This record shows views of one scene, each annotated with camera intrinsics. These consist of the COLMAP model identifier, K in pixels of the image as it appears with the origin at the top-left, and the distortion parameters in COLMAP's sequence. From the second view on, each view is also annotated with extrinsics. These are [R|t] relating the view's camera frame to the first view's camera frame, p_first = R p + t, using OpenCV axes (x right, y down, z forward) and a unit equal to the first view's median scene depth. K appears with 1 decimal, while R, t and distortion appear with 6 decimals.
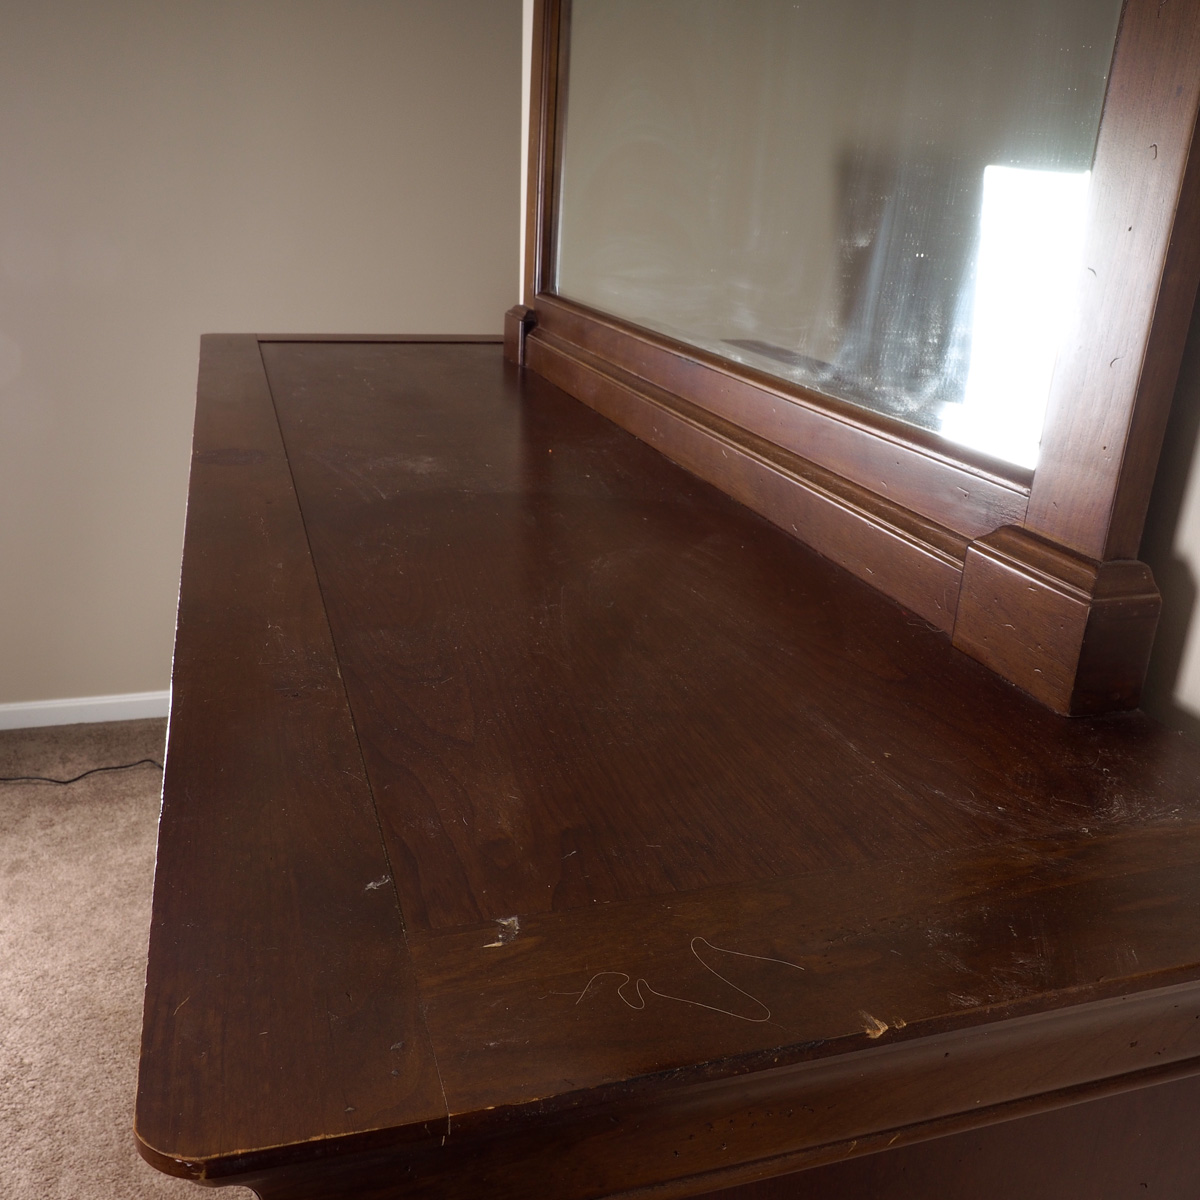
lens RADIAL K [[1116.8, 0, 560.5], [0, 1116.8, 599.3], [0, 0, 1]] dist [0.026068, -0.016264]
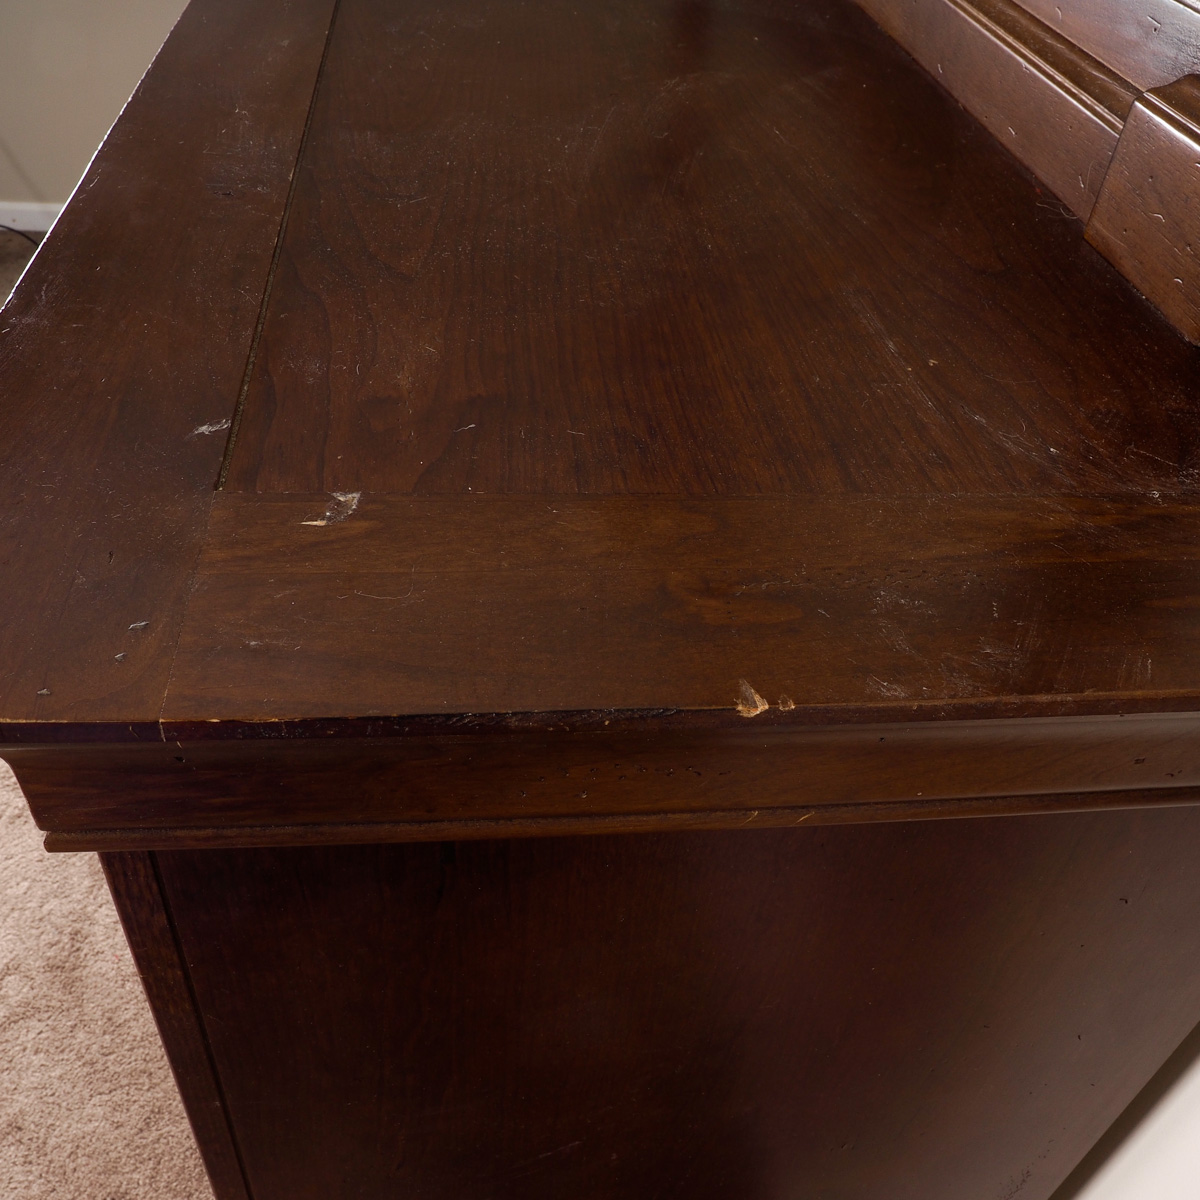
lens RADIAL K [[1129.6, 0, 598.2], [0, 1129.6, 531.5], [0, 0, 1]] dist [-0.001139, -0.021392]
pose [[0.983395, 0.151355, -0.100125, 0.172003], [-0.113532, 0.943530, 0.311225, 0.036692], [0.141577, -0.294690, 0.945047, 0.223484]]
